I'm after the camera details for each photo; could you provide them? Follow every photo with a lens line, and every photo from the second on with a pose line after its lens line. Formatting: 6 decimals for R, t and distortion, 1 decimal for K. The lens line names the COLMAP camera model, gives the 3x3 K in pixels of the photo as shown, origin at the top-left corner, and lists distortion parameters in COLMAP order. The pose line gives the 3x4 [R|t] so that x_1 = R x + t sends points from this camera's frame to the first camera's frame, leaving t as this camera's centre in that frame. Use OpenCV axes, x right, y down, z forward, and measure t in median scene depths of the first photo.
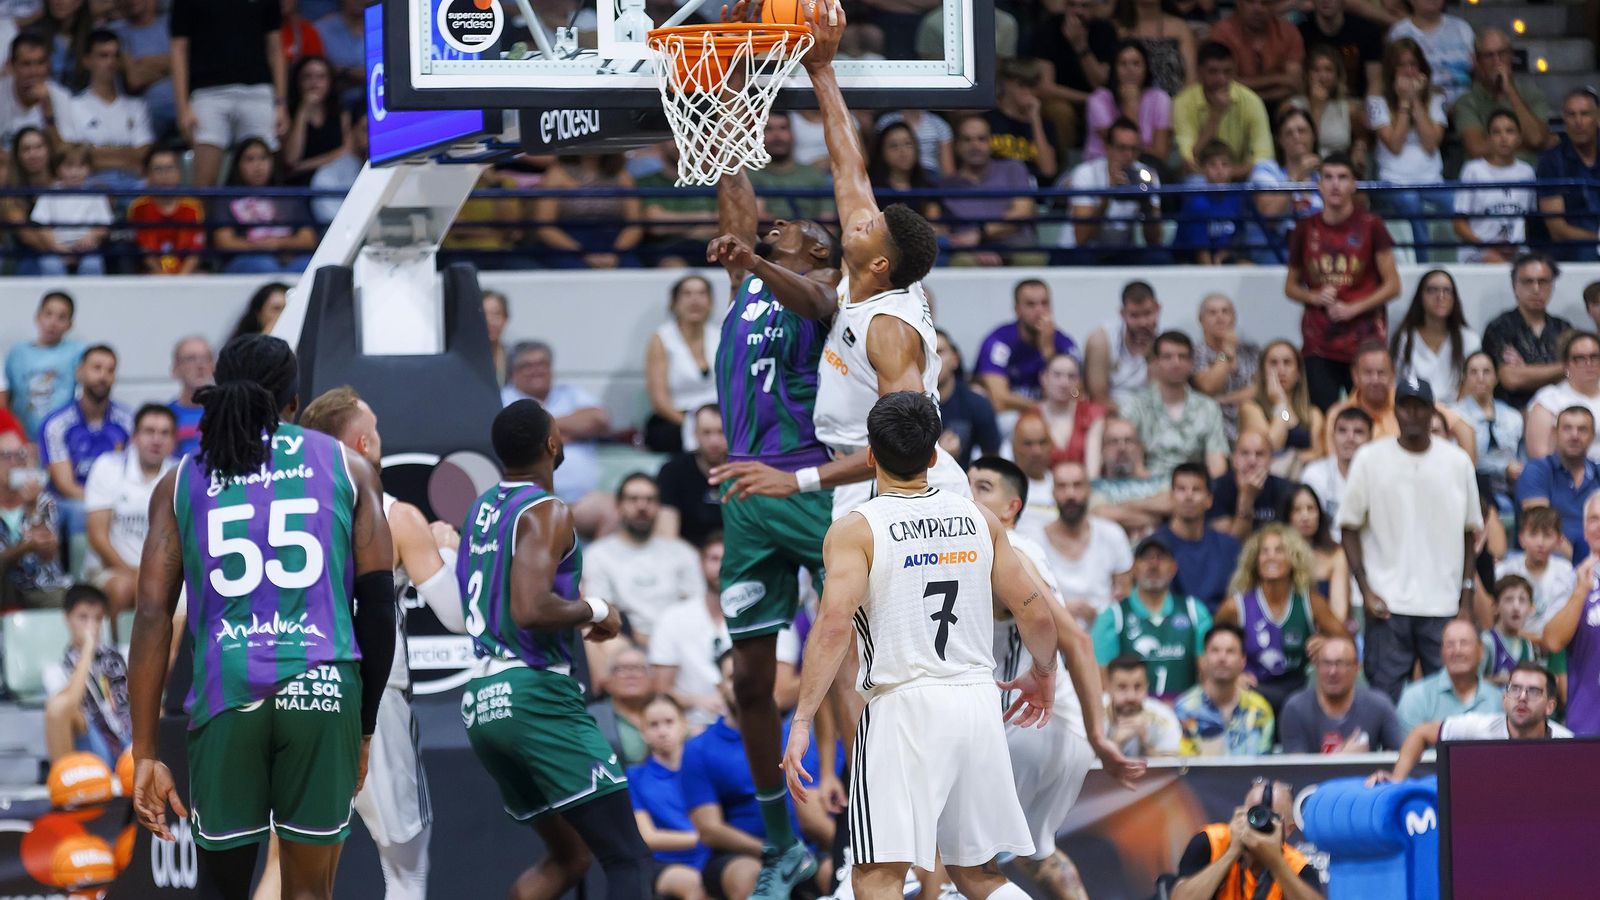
lens RADIAL K [[5859.6, 0, 800.0], [0, 5859.6, 450.0], [0, 0, 1]] dist [0.273611, 2.168993]
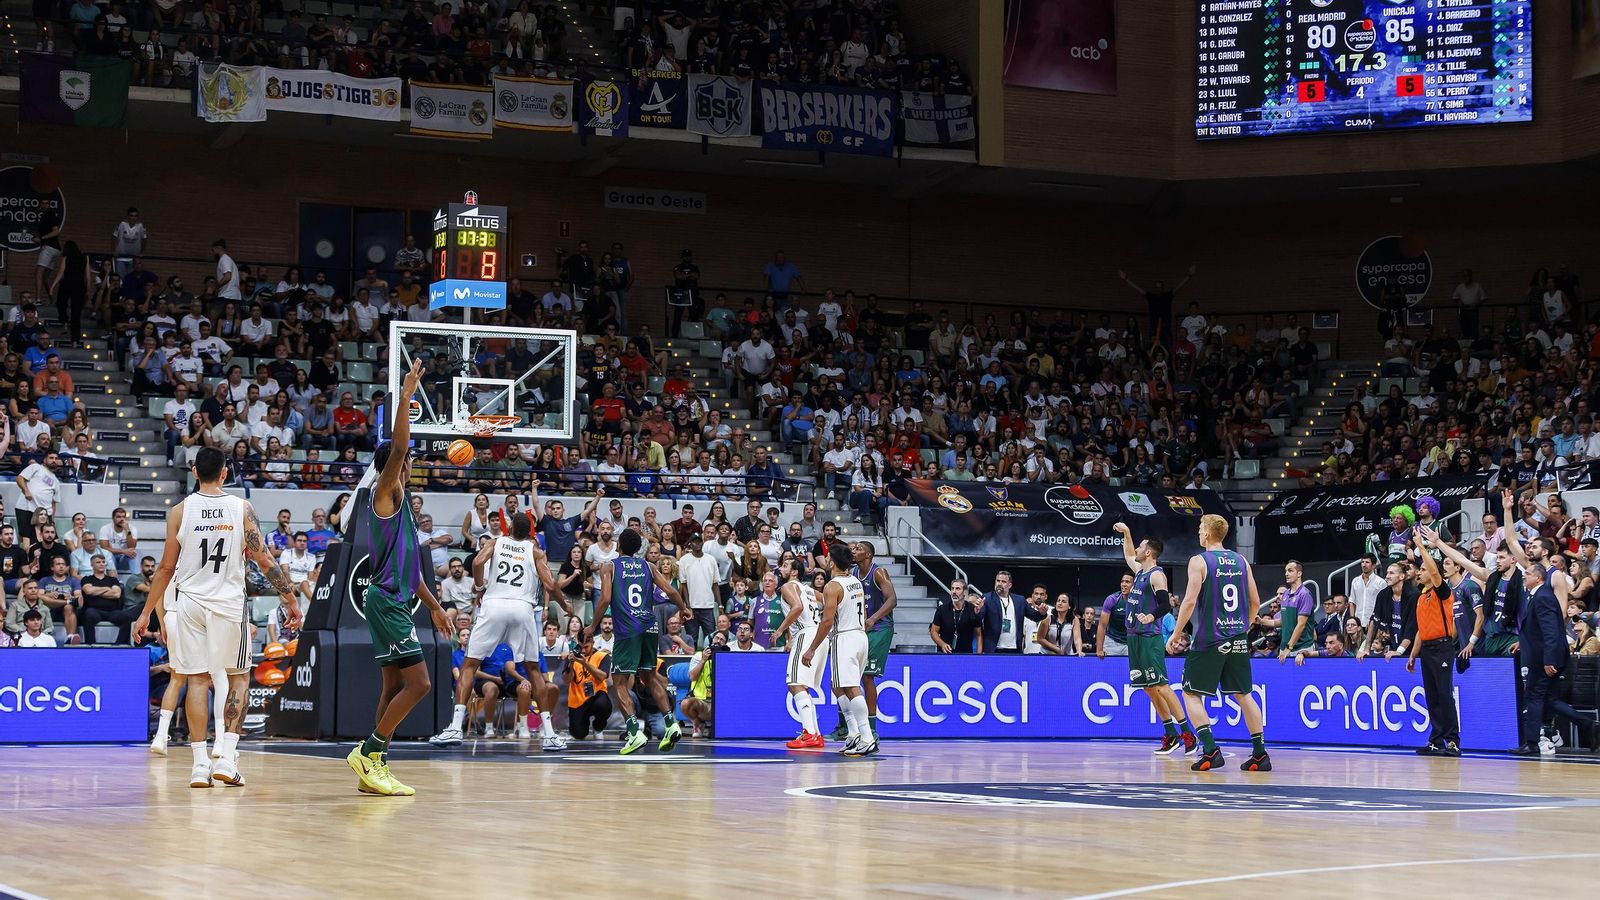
lens RADIAL K [[3193.5, 0, 800.0], [0, 3193.5, 450.0], [0, 0, 1]] dist [0.366194, -0.054112]
pose [[0.996064, 0.037811, 0.080170, 0.013621], [-0.034056, 0.998281, -0.047699, 0.022136], [-0.081835, 0.044781, 0.995639, -0.725621]]
